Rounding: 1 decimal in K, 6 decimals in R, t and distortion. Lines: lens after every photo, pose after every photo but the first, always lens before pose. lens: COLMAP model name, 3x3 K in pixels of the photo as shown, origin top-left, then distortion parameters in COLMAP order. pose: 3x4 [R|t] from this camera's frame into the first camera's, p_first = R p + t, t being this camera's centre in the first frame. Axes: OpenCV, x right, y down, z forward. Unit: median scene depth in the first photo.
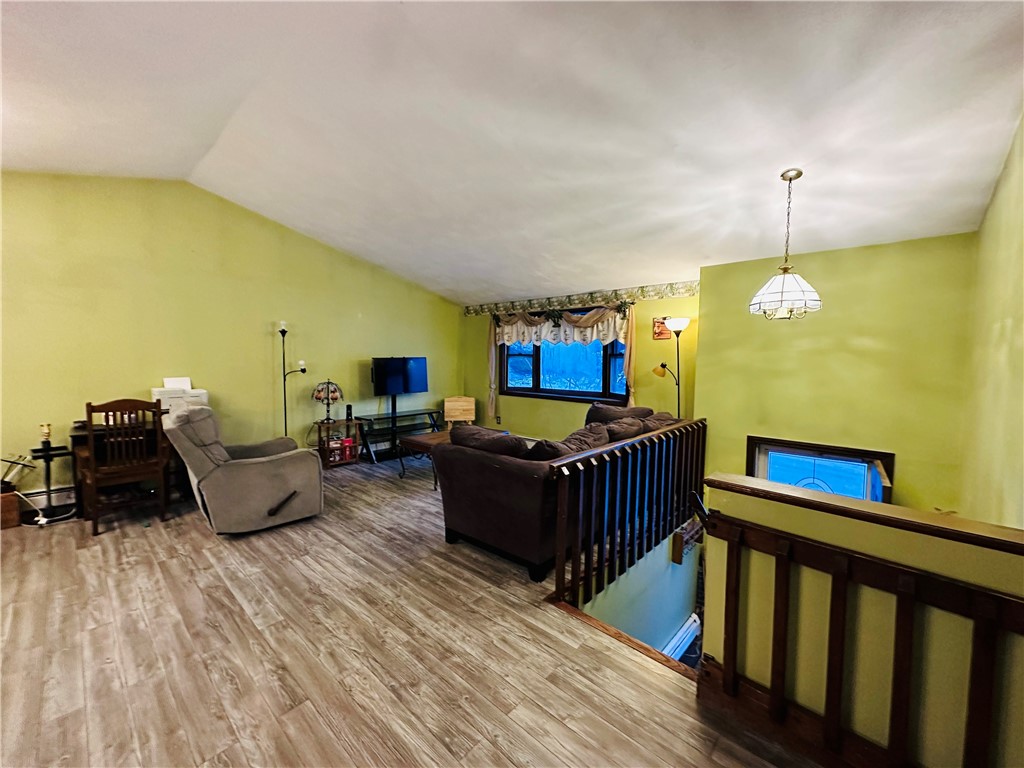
lens RADIAL K [[402.2, 0, 509.8], [0, 402.2, 383.2], [0, 0, 1]] dist [0.000450, -0.000031]
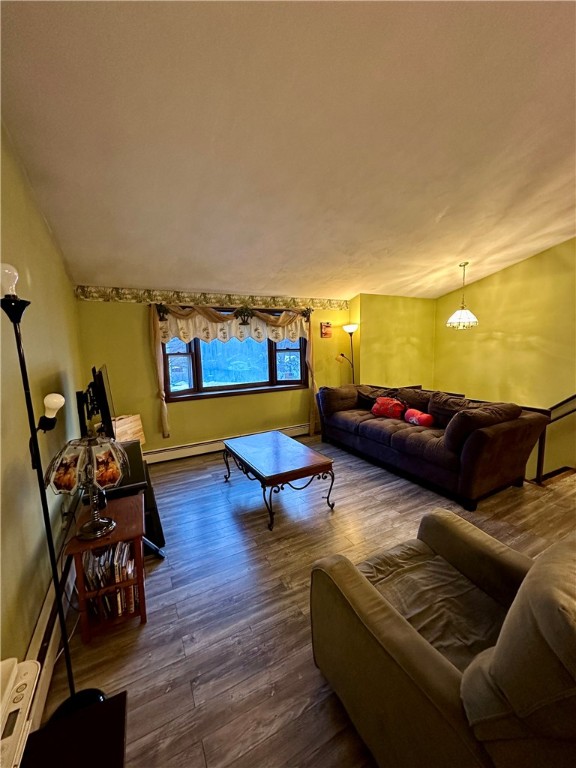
lens RADIAL K [[301.7, 0, 288.0], [0, 301.7, 384.0], [0, 0, 1]] dist [0.000450, -0.000031]
pose [[0.344577, -0.137525, 0.928630, -0.657257], [0.093121, 0.989340, 0.111962, -0.072486], [-0.934128, 0.047896, 0.353711, 0.695633]]
